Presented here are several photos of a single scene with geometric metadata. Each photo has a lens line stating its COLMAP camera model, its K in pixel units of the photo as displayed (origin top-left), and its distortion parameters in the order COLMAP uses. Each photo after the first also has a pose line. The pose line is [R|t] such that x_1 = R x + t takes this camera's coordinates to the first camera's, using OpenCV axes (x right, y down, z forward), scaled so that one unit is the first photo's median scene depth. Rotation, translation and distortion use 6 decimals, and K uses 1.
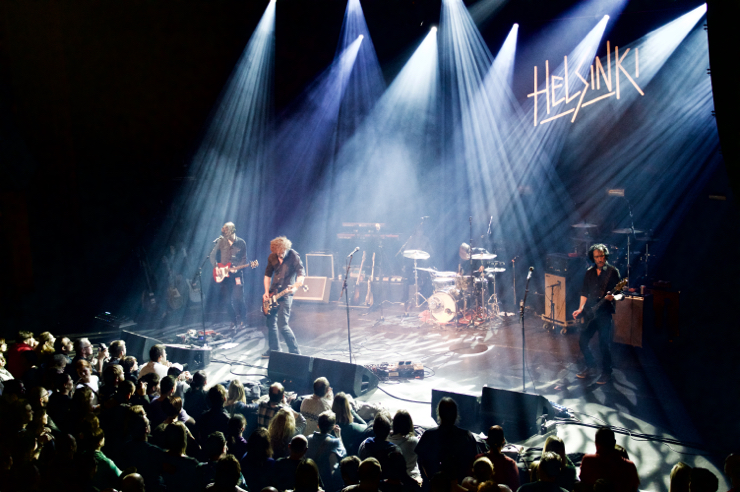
lens RADIAL K [[919.0, 0, 370.0], [0, 919.0, 246.0], [0, 0, 1]] dist [-0.004884, -0.002294]
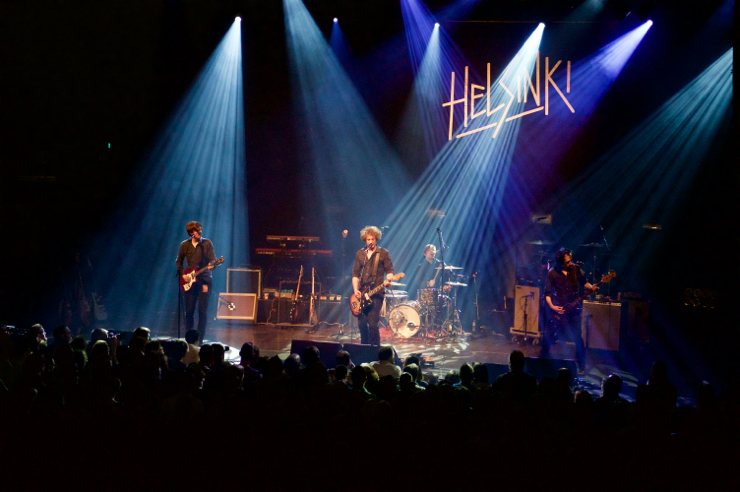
lens RADIAL K [[1696.2, 0, 370.0], [0, 1696.2, 246.0], [0, 0, 1]] dist [0.023838, 0.036573]
pose [[0.960881, 0.040080, 0.274046, -0.560359], [-0.021653, 0.997316, -0.069941, 0.141961], [-0.276114, 0.061271, 0.959170, -0.871731]]
